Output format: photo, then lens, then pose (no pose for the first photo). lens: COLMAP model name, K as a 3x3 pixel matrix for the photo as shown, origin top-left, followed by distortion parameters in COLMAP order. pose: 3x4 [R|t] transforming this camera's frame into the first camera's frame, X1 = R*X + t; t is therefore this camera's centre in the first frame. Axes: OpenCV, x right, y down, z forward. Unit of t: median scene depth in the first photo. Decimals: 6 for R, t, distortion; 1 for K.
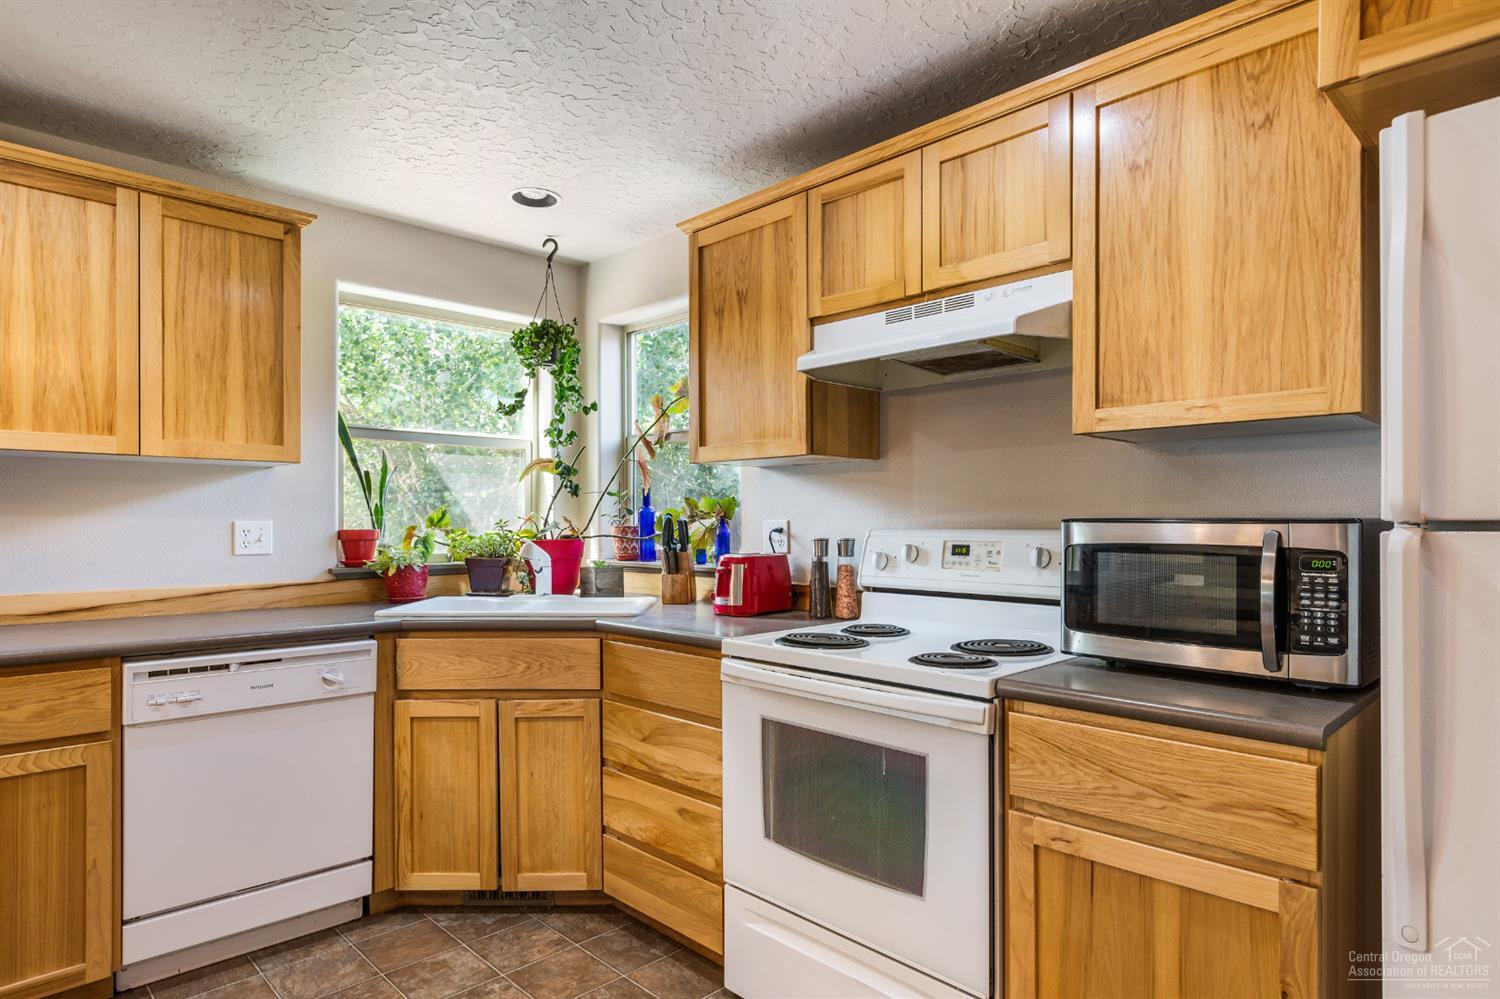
lens RADIAL K [[845.6, 0, 753.3], [0, 845.6, 526.2], [0, 0, 1]] dist [0.003936, 0.001060]
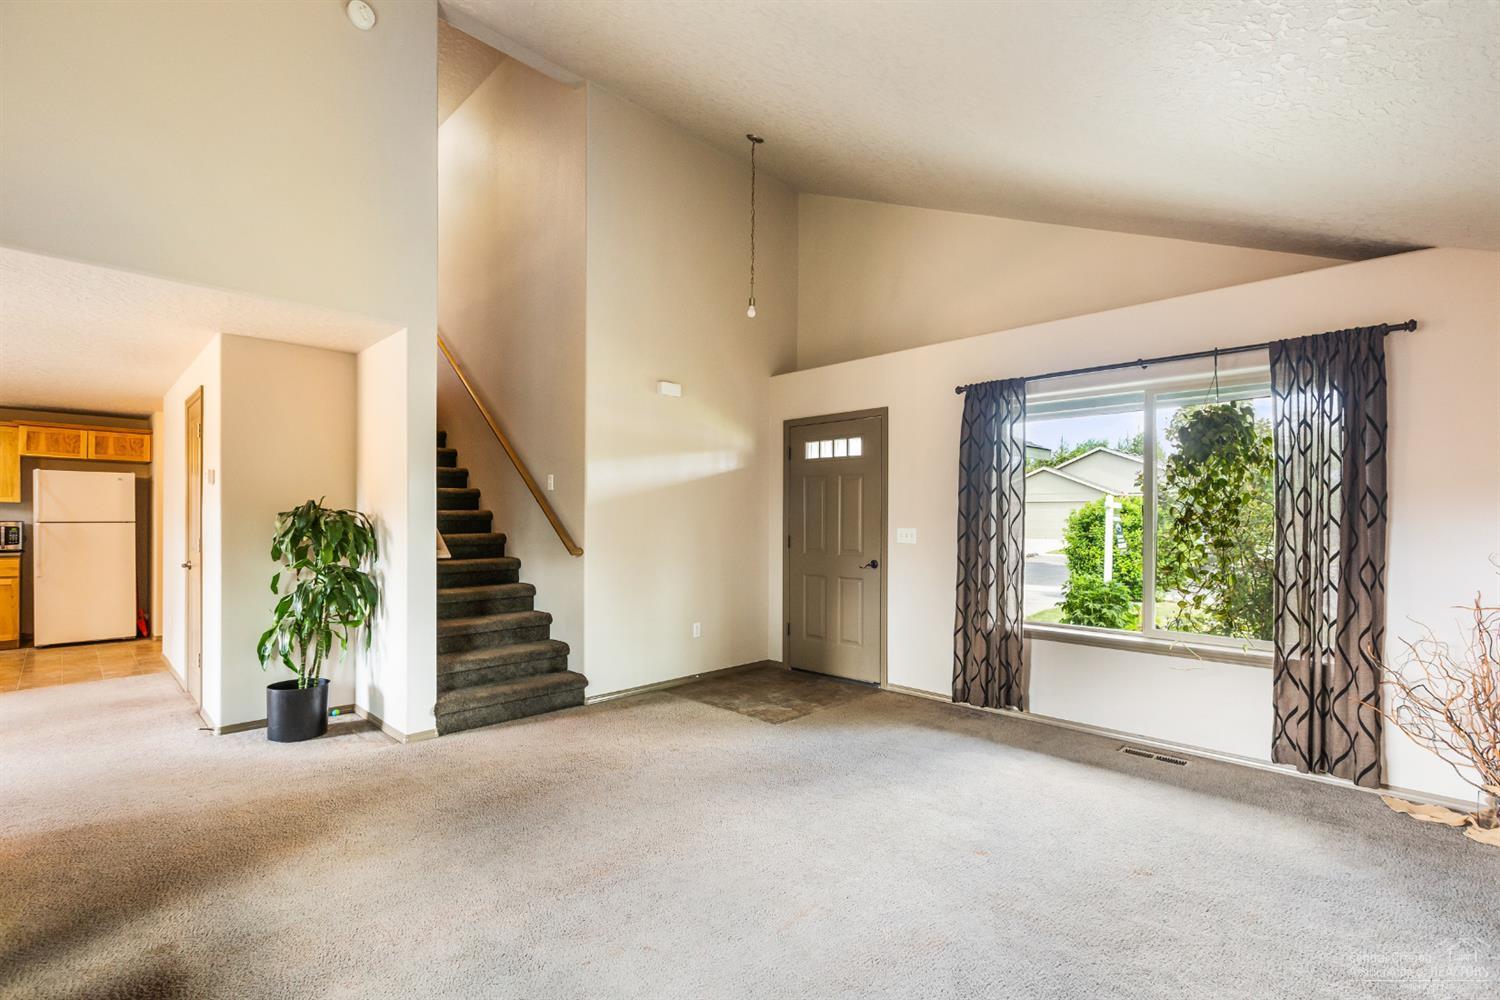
lens RADIAL K [[676.7, 0, 749.2], [0, 676.7, 515.0], [0, 0, 1]] dist [0.001847, 0.000482]
pose [[-0.020017, 0.001459, 0.999799, -2.737807], [0.001530, 0.999998, -0.001429, -0.025322], [-0.999798, 0.001501, -0.020019, -2.645645]]
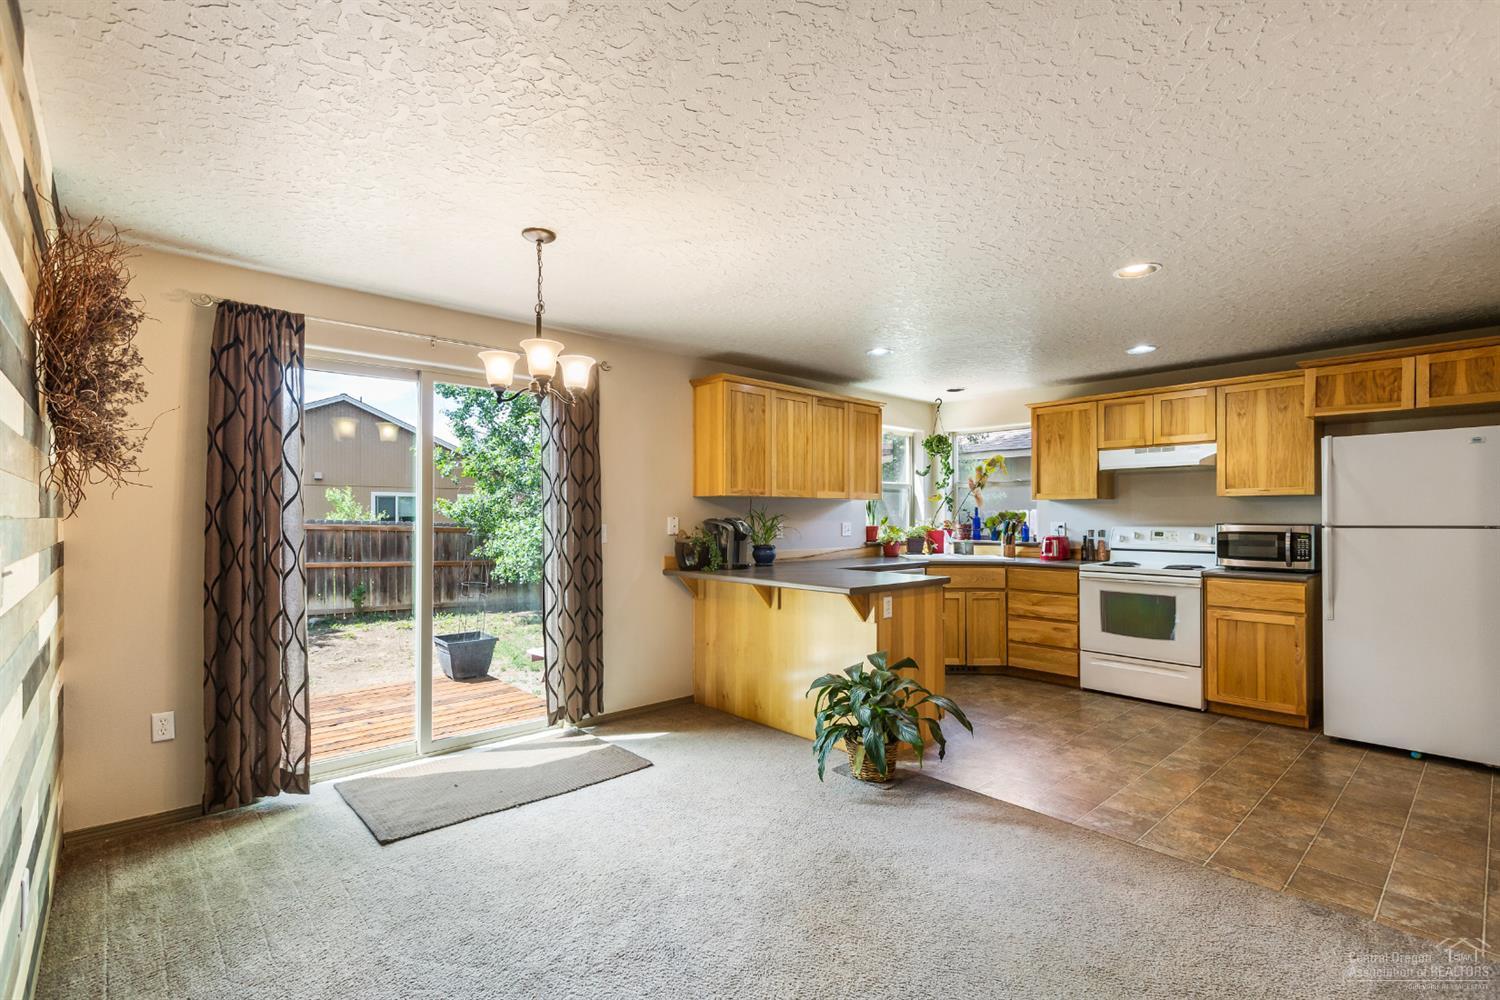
lens RADIAL K [[685.7, 0, 744.9], [0, 685.7, 518.6], [0, 0, 1]] dist [0.002093, -0.000099]
pose [[0.999079, -0.000877, -0.042898, -1.084206], [0.000755, 0.999996, -0.002848, -0.018108], [0.042900, 0.002813, 0.999075, -1.388641]]
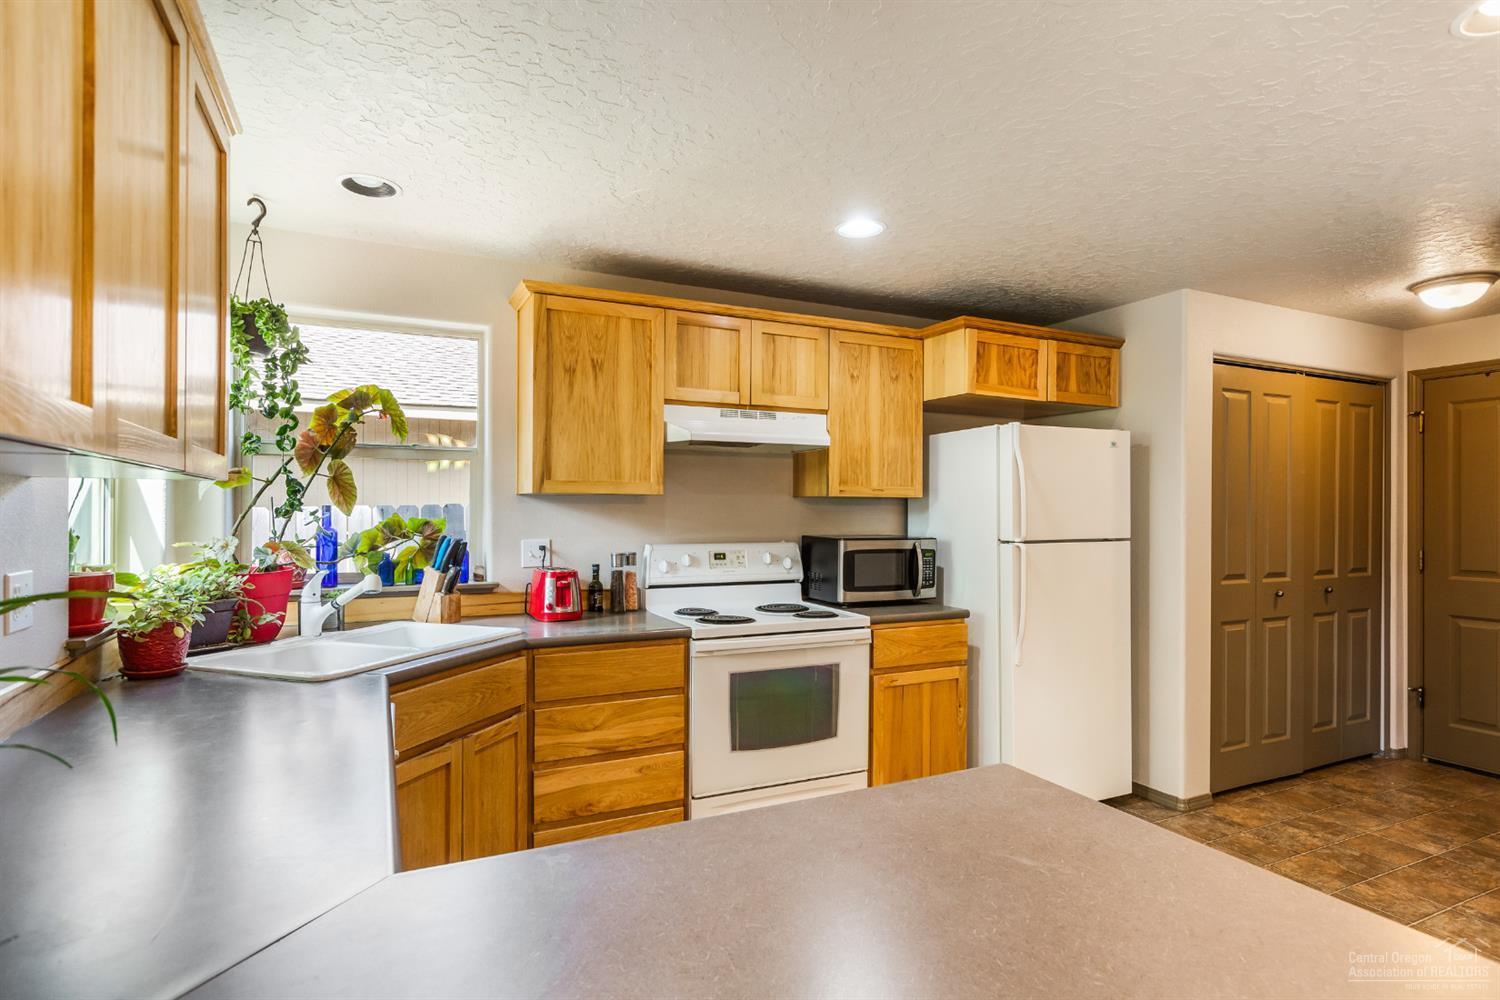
lens RADIAL K [[771.9, 0, 749.6], [0, 771.9, 515.9], [0, 0, 1]] dist [-0.000775, -0.000097]
pose [[0.323833, -0.003193, 0.946109, -1.246821], [0.002787, 0.999993, 0.002421, -0.058479], [-0.946110, 0.001853, 0.323840, 0.500013]]
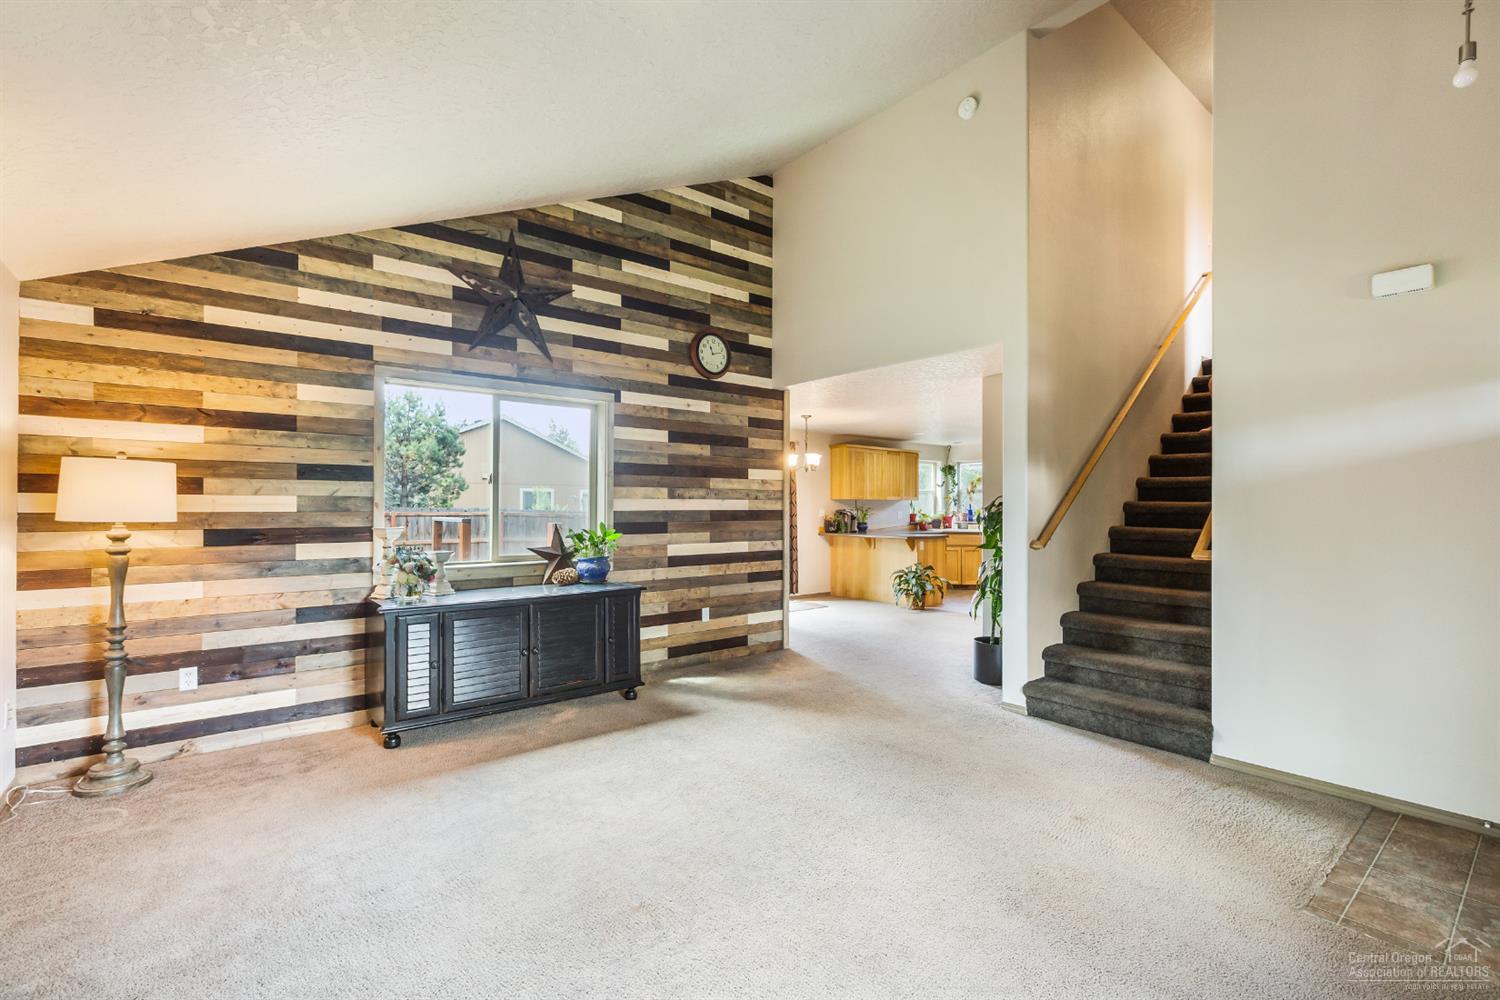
lens RADIAL K [[676.7, 0, 749.2], [0, 676.7, 515.0], [0, 0, 1]] dist [0.001847, 0.000482]
pose [[0.996478, 0.002574, -0.083815, -1.502998], [-0.002110, 0.999982, 0.005630, -0.011935], [0.083828, -0.005433, 0.996465, -3.848155]]
